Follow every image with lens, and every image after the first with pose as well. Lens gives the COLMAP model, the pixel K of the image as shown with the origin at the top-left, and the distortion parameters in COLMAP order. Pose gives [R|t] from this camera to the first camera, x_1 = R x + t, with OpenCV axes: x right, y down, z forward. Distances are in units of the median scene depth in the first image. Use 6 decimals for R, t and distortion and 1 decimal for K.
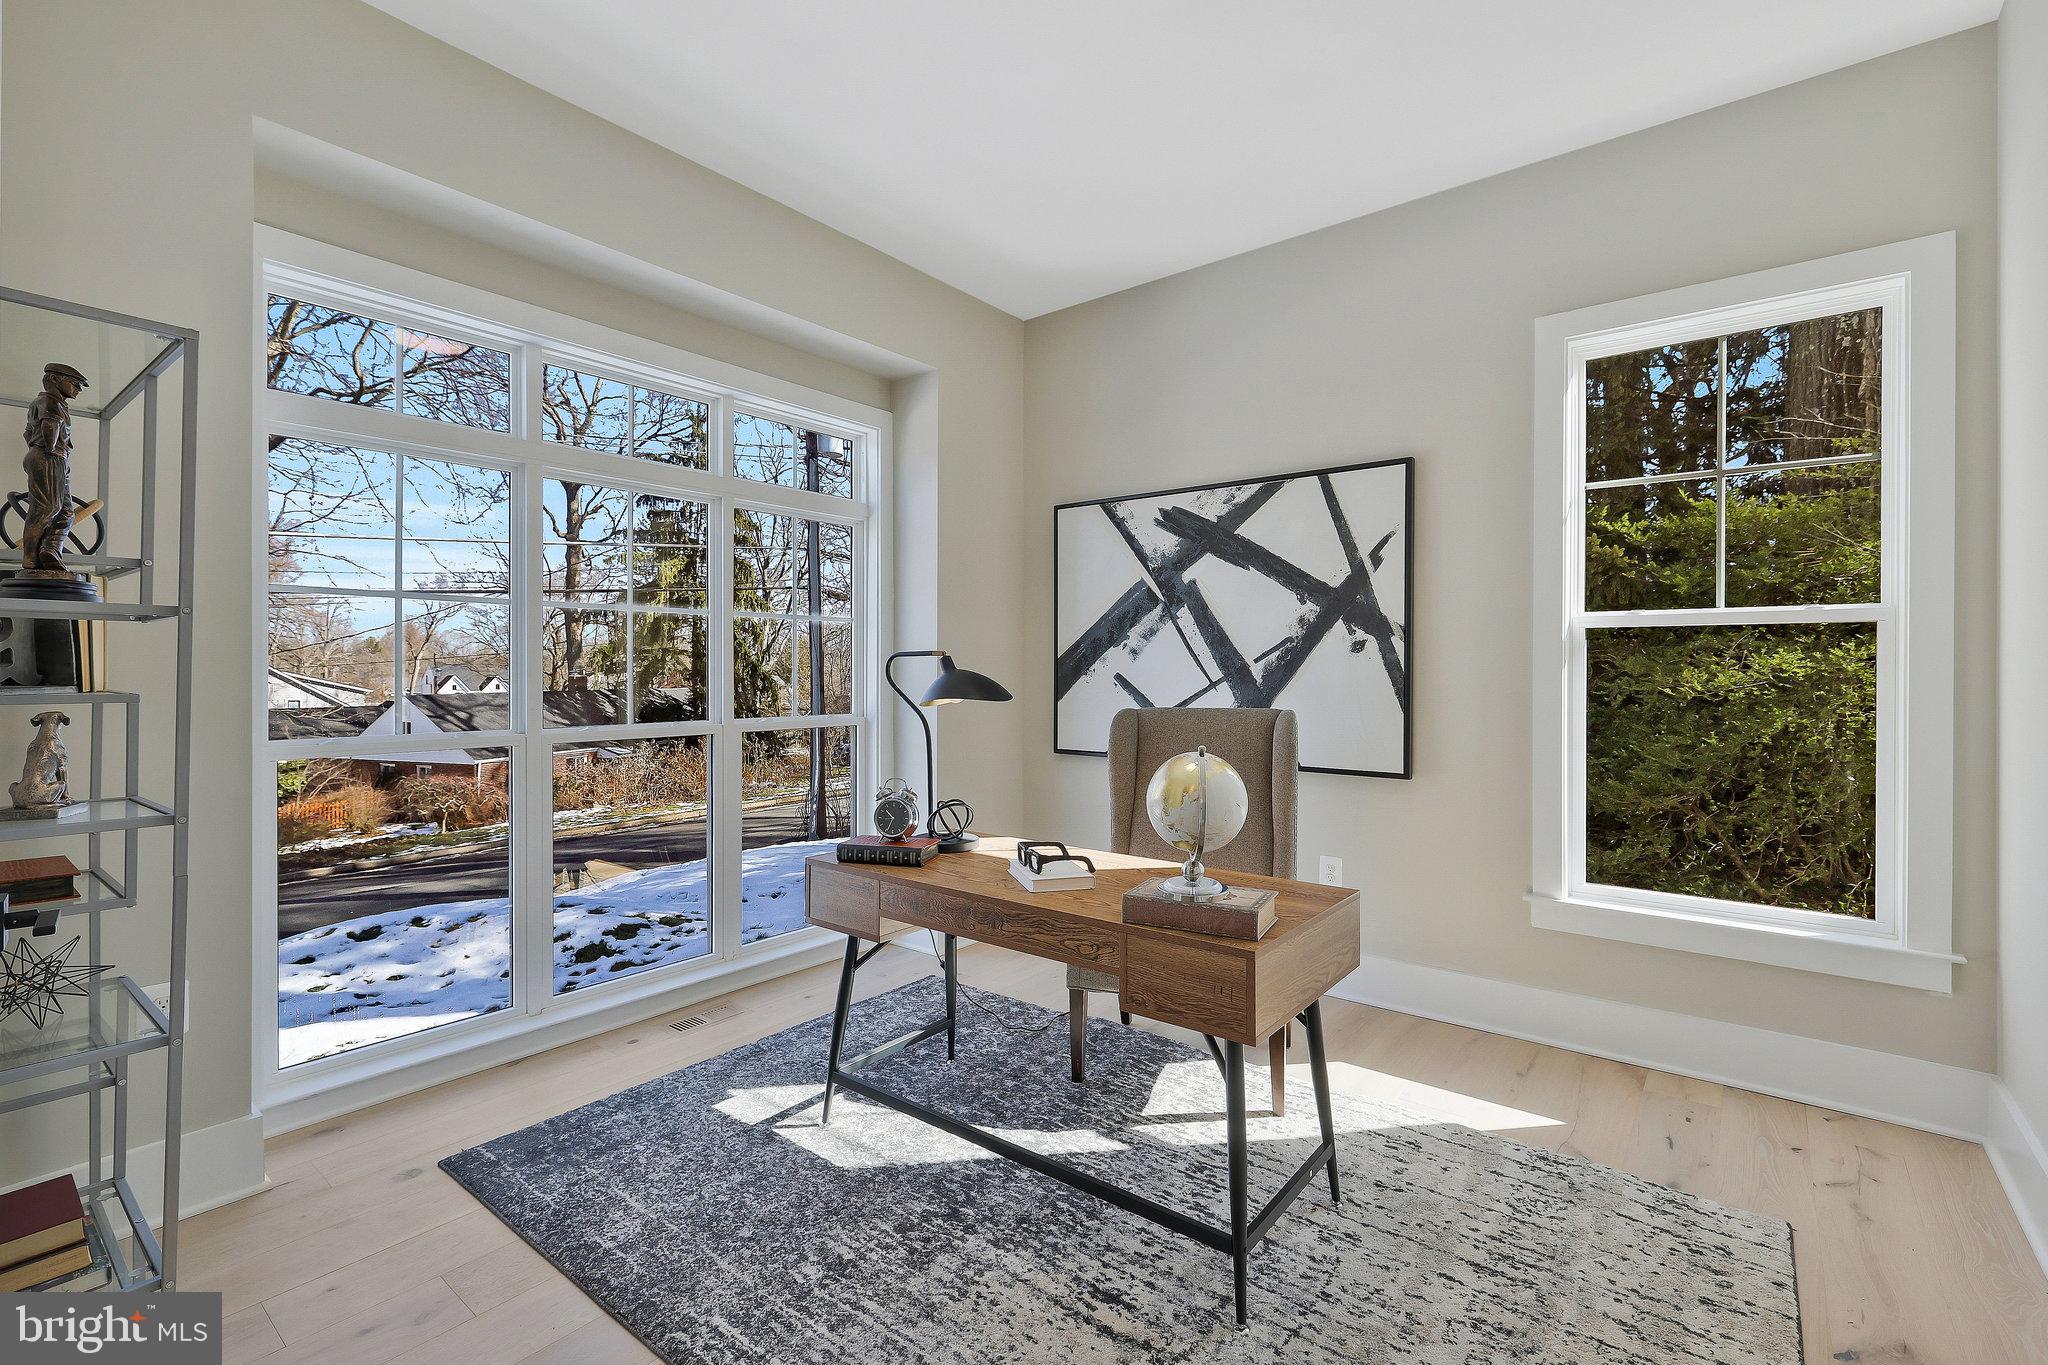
lens RADIAL K [[903.4, 0, 1026.3], [0, 903.4, 667.6], [0, 0, 1]] dist [-0.001148, 0.000529]
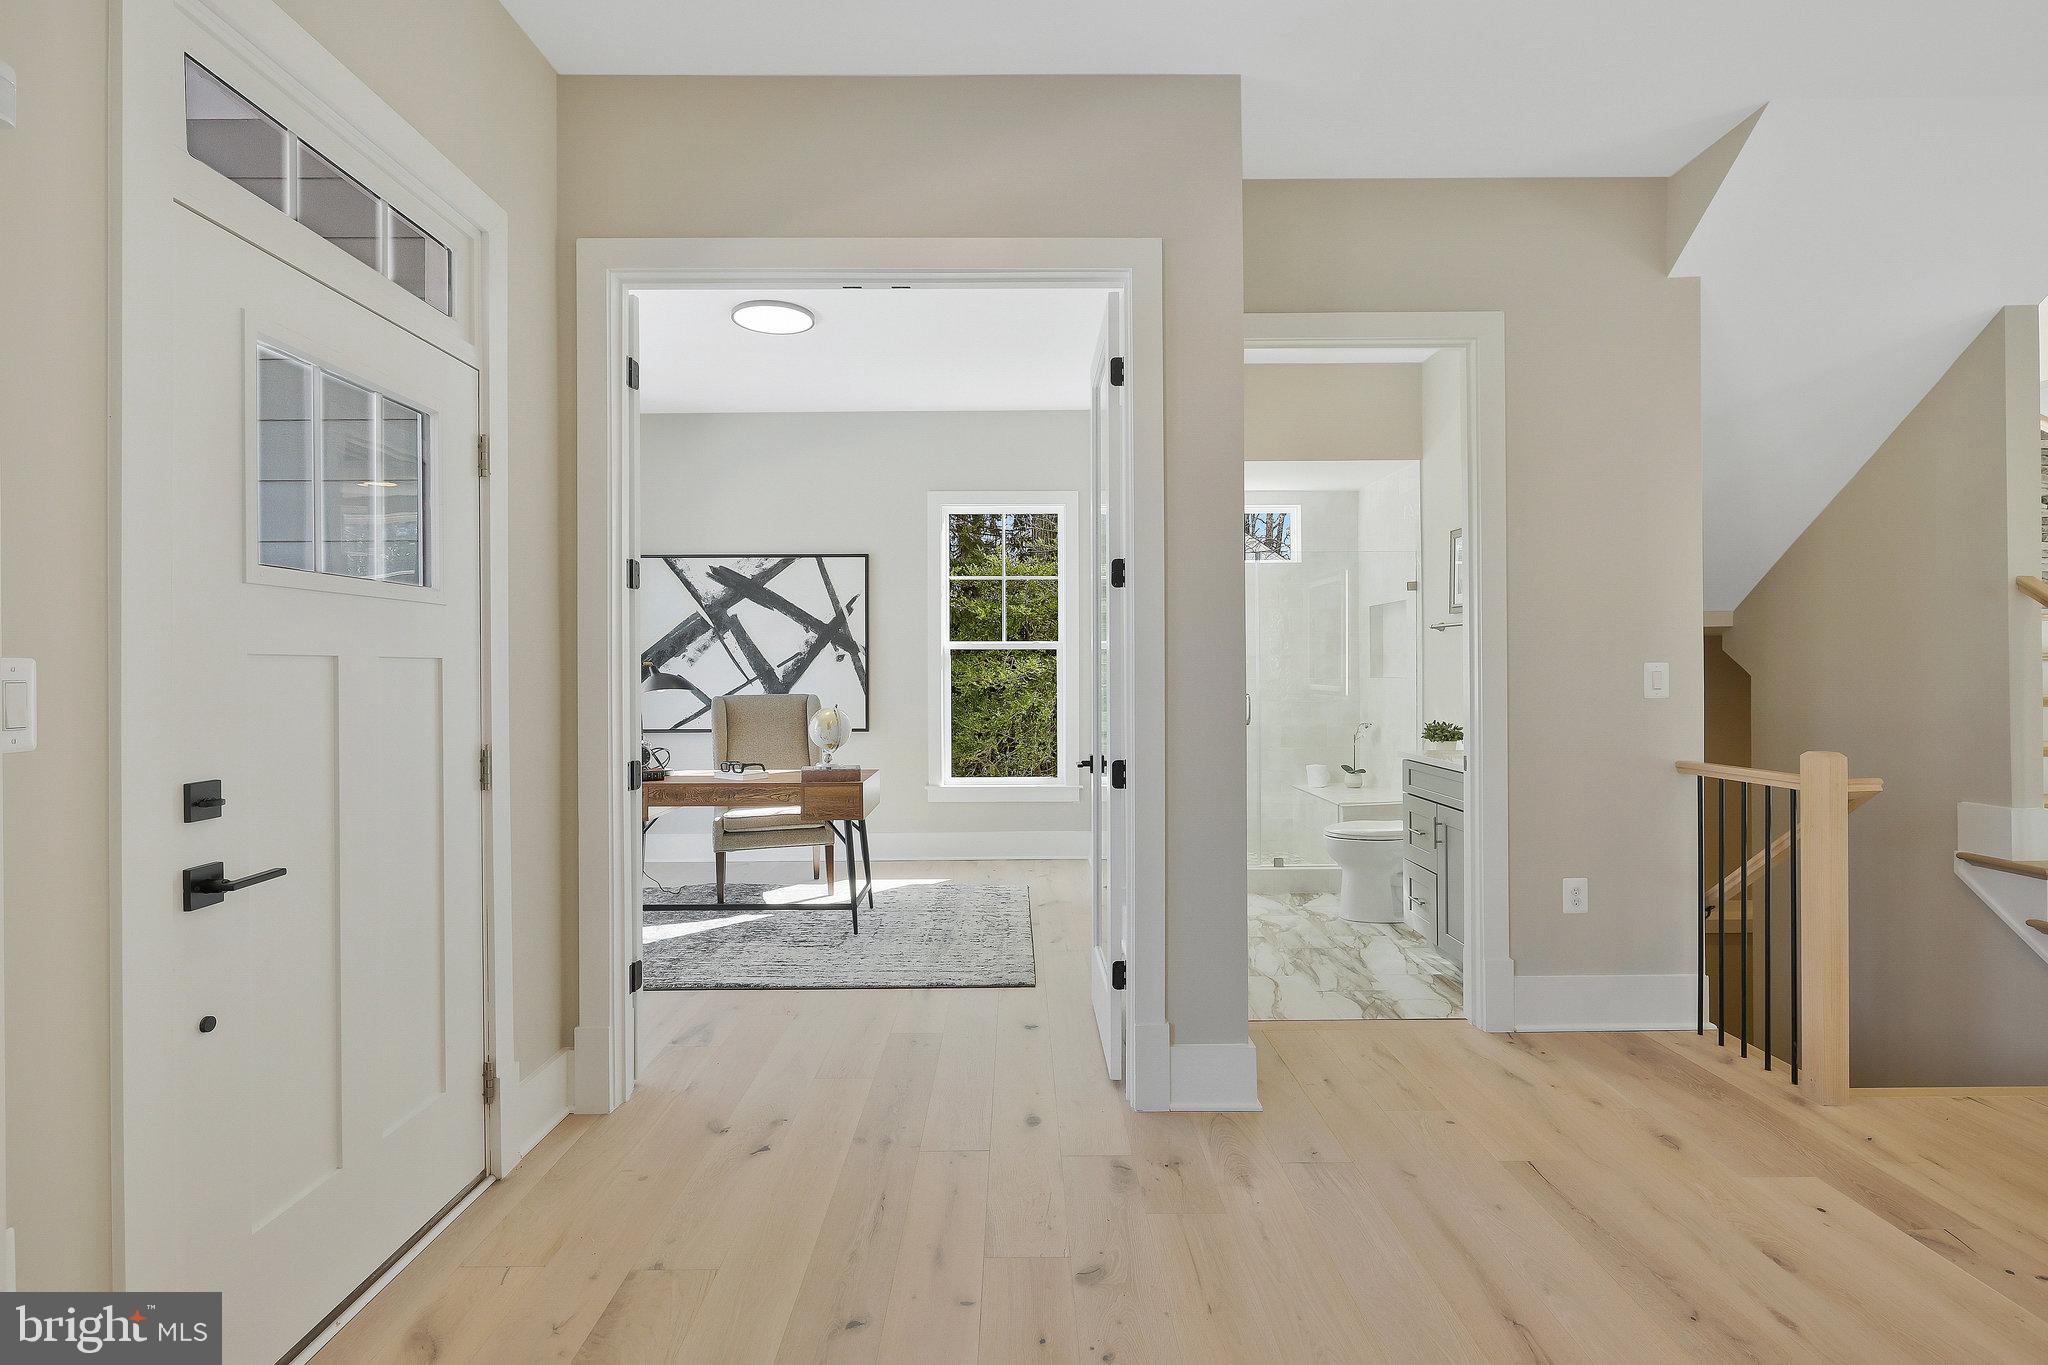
lens RADIAL K [[972.2, 0, 1025.7], [0, 972.2, 671.9], [0, 0, 1]] dist [0.002113, 0.000144]
pose [[0.774840, -0.007927, 0.632108, -0.507585], [0.005944, 0.999969, 0.005253, -0.004097], [-0.632129, -0.000313, 0.774863, -0.640590]]
